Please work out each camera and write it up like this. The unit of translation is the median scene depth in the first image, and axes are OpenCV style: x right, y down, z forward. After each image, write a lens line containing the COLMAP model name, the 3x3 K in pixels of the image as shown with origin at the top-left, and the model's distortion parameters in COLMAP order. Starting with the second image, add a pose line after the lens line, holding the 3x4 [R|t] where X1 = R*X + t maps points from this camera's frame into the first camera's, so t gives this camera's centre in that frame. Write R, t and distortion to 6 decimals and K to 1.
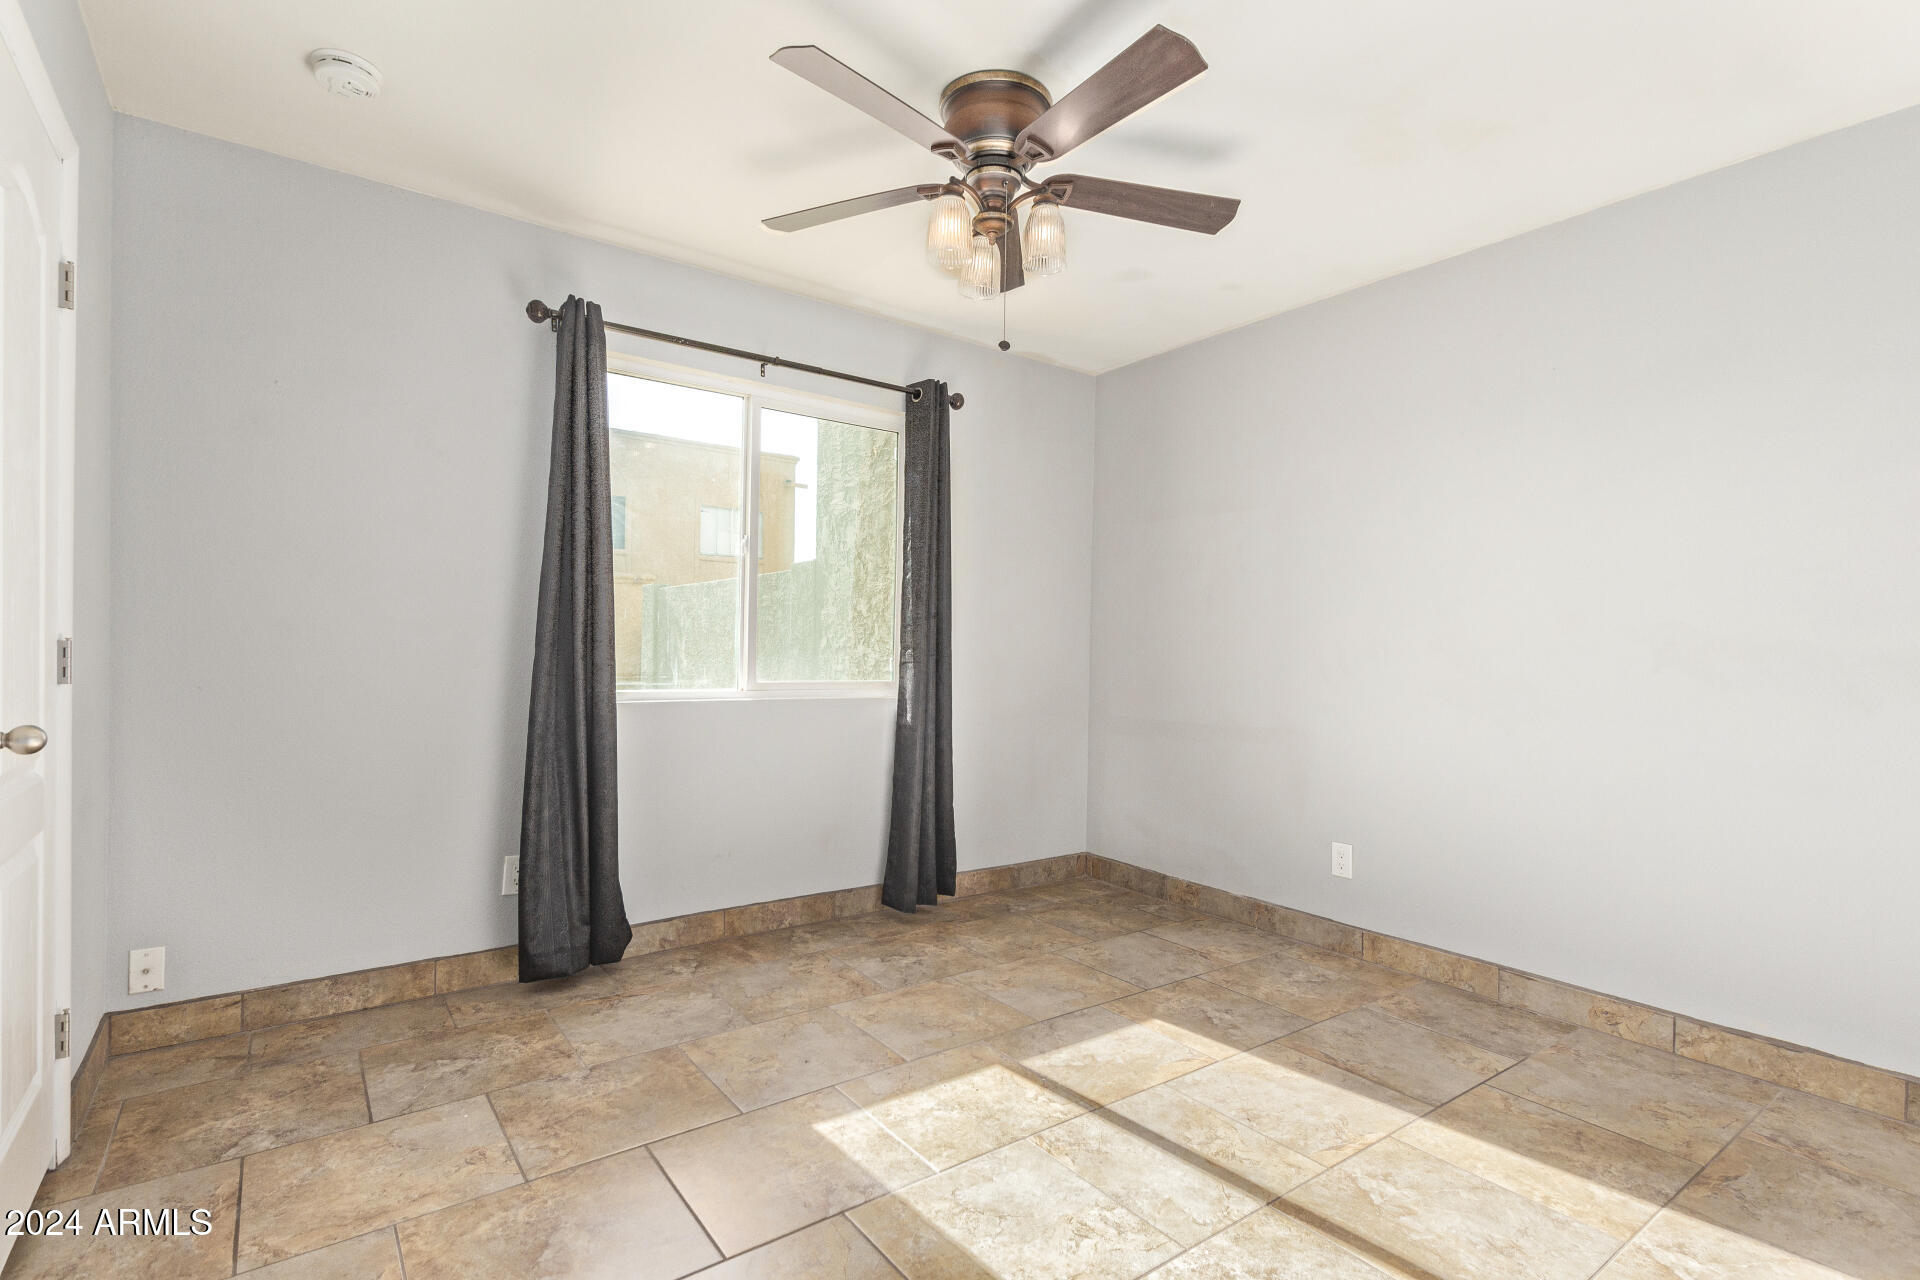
lens RADIAL K [[915.1, 0, 965.5], [0, 915.1, 650.7], [0, 0, 1]] dist [0.003372, -0.000279]
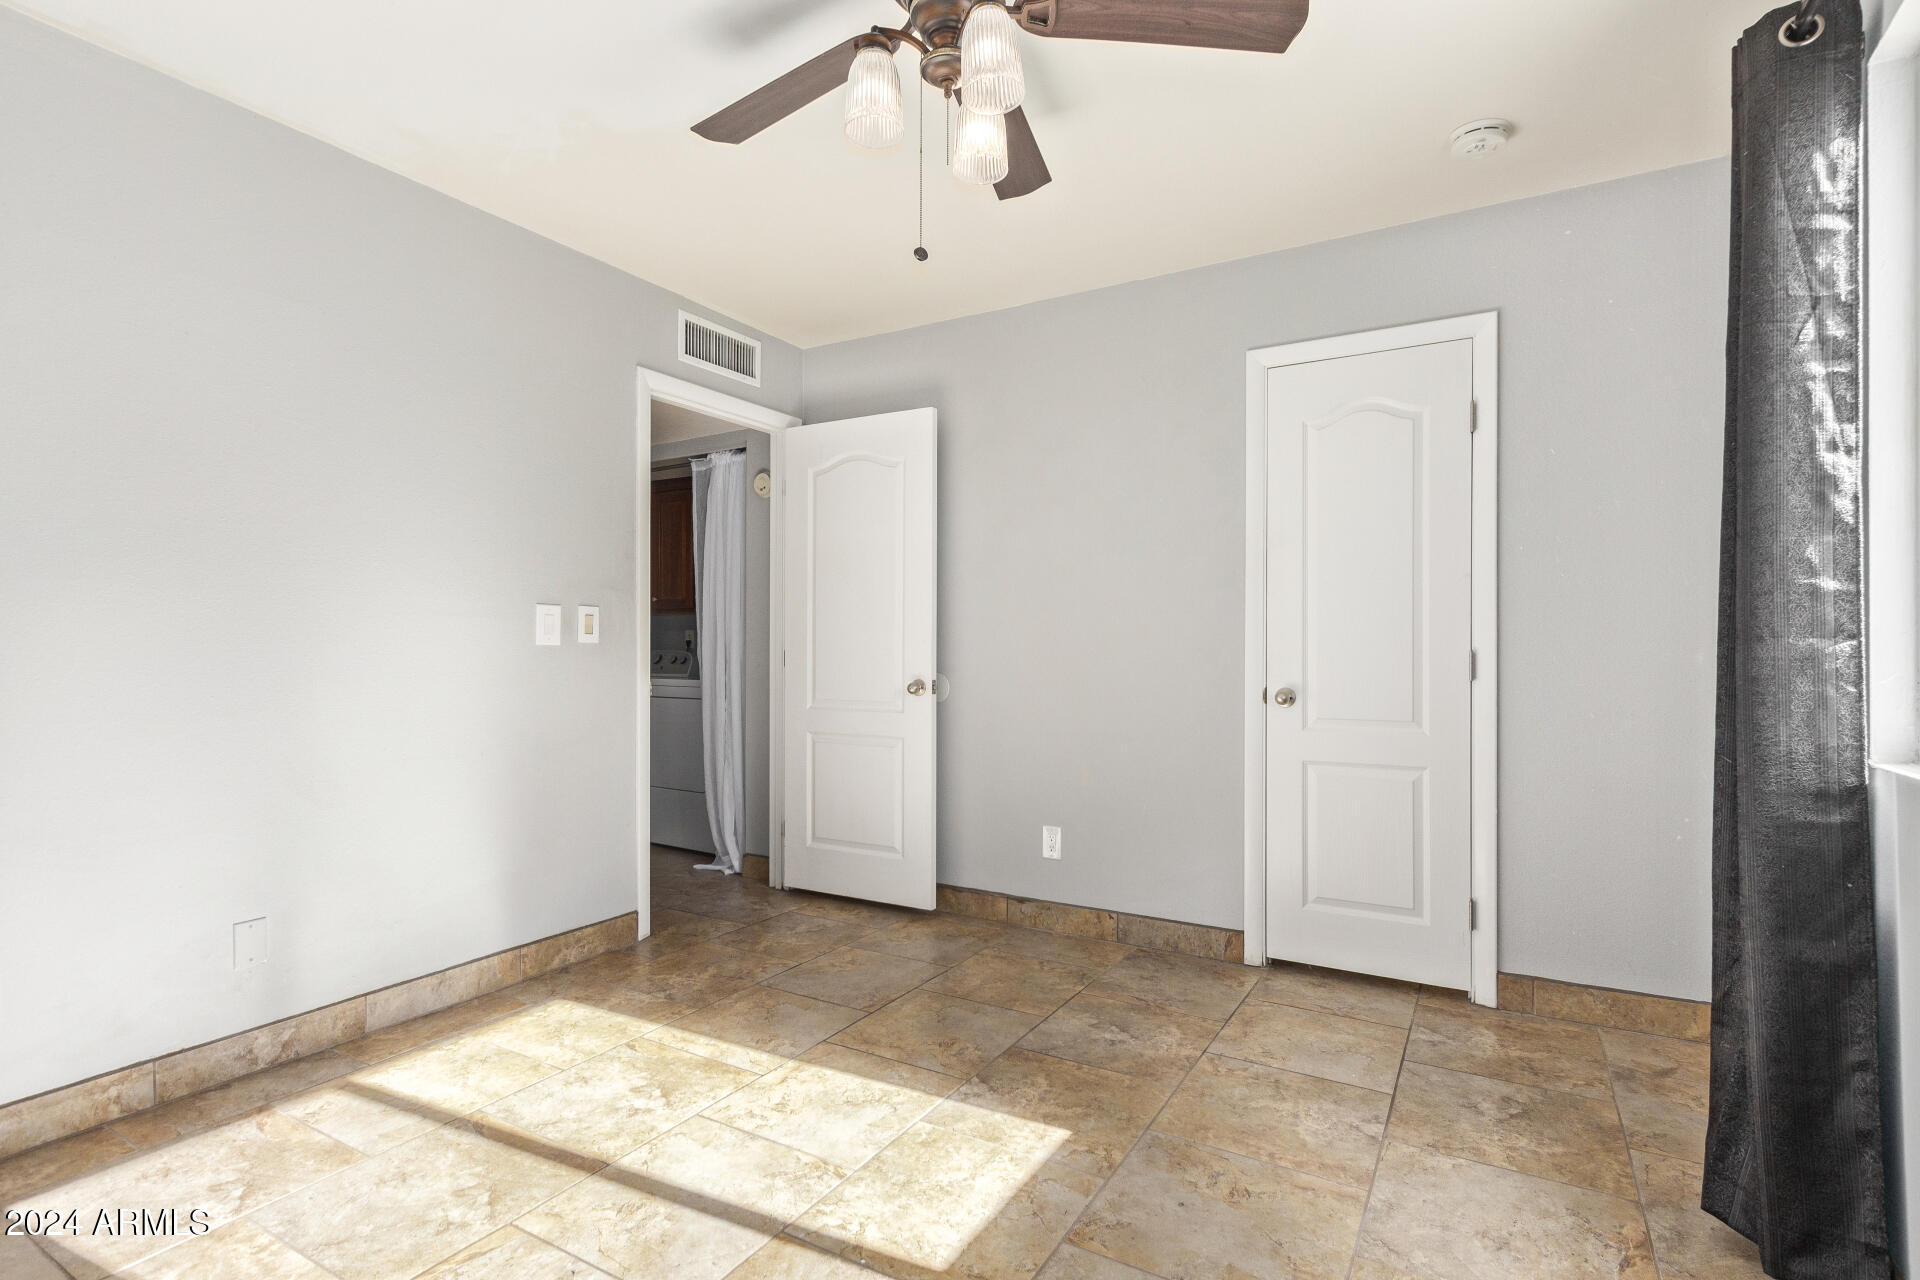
lens RADIAL K [[915.1, 0, 965.5], [0, 915.1, 650.7], [0, 0, 1]] dist [0.003372, -0.000279]
pose [[-0.921039, -0.017180, -0.389092, 0.333536], [-0.015553, 0.999852, -0.007332, 0.014047], [0.389161, -0.000701, -0.921170, 1.911279]]
